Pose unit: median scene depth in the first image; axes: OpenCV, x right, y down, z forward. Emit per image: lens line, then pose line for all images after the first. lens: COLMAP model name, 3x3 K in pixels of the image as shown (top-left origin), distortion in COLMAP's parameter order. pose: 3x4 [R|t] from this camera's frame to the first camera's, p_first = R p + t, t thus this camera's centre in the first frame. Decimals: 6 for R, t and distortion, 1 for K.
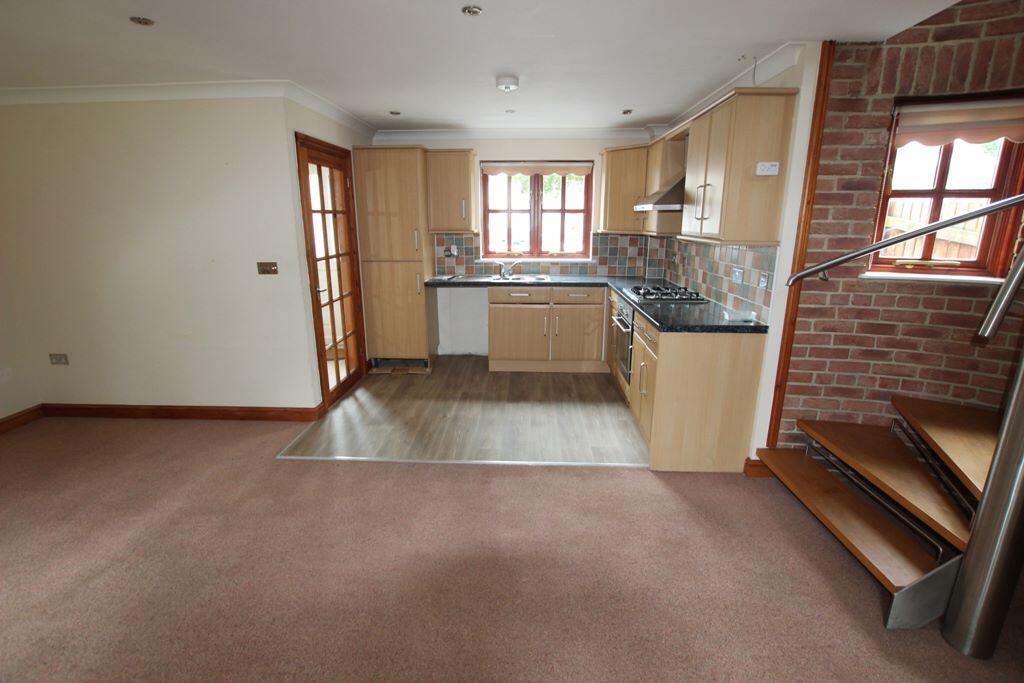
lens RADIAL K [[476.5, 0, 515.5], [0, 476.5, 339.1], [0, 0, 1]] dist [-0.025120, 0.000883]
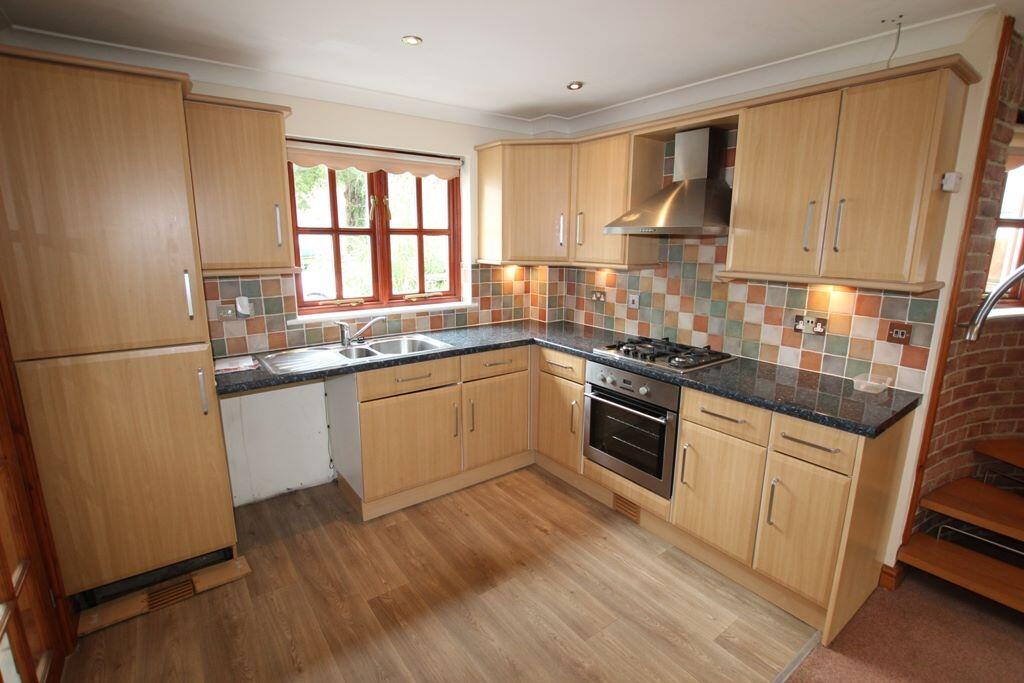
lens RADIAL K [[476.5, 0, 515.5], [0, 476.5, 339.1], [0, 0, 1]] dist [-0.025120, 0.000883]
pose [[0.778860, -0.123671, 0.614884, -0.254627], [0.147328, 0.989011, 0.012302, -0.135809], [-0.609649, 0.081009, 0.788521, 0.505553]]
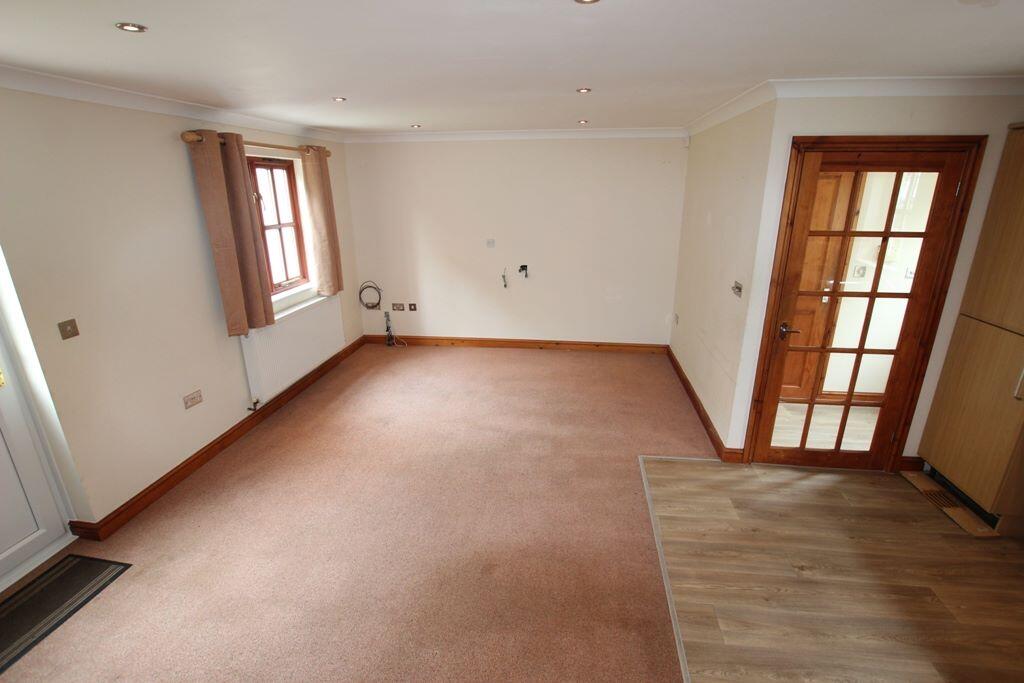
lens RADIAL K [[476.5, 0, 515.5], [0, 476.5, 339.1], [0, 0, 1]] dist [-0.025120, 0.000883]
pose [[-0.096877, 0.307104, -0.946732, 0.342083], [-0.241077, 0.915642, 0.321687, -0.201156], [0.965659, 0.259399, -0.014669, 0.483351]]
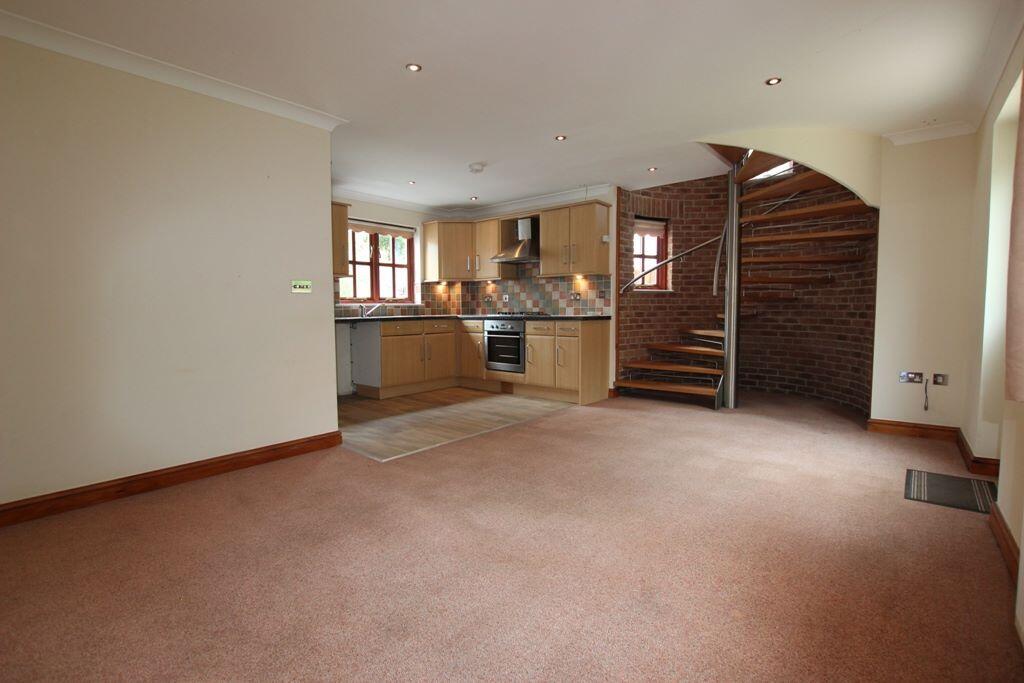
lens RADIAL K [[476.5, 0, 515.5], [0, 476.5, 339.1], [0, 0, 1]] dist [-0.025120, 0.000883]
pose [[0.611028, -0.055800, 0.789640, -0.811414], [0.202025, 0.975473, -0.087396, 0.101144], [-0.765396, 0.212928, 0.607315, 0.073088]]
